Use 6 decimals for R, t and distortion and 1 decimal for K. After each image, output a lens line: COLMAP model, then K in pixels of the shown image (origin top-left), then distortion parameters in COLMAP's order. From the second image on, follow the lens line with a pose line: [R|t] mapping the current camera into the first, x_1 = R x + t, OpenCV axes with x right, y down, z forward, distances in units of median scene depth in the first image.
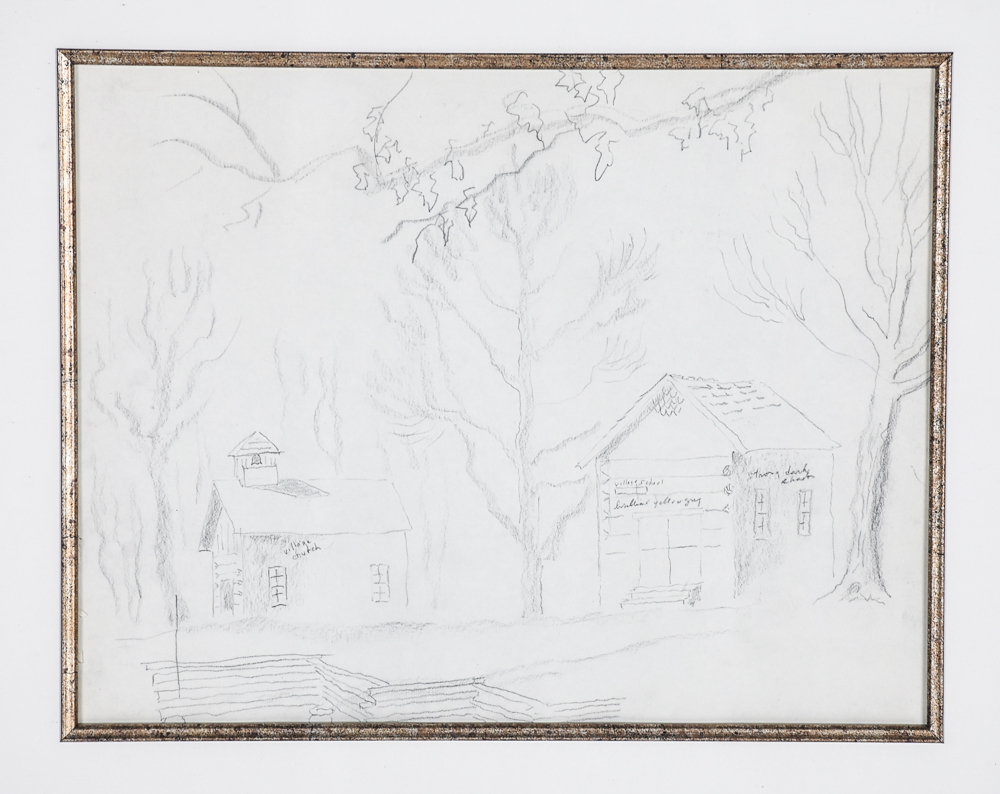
lens RADIAL K [[6164.7, 0, 497.9], [0, 6164.7, 395.3], [0, 0, 1]] dist [0.382514, 0.000000]
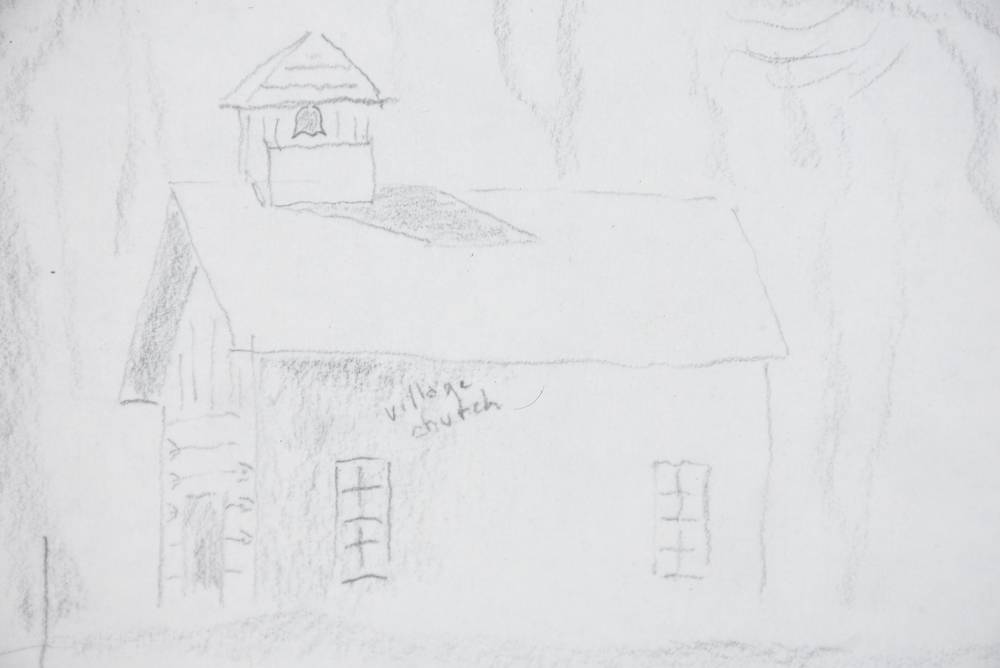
lens RADIAL K [[5996.6, 0, 502.3], [0, 5996.6, 332.9], [0, 0, 1]] dist [0.698348, 0.000000]
pose [[0.999488, 0.031294, 0.006592, -0.030543], [-0.031418, 0.999313, 0.019681, 0.014731], [-0.005972, -0.019878, 0.999785, 0.681751]]
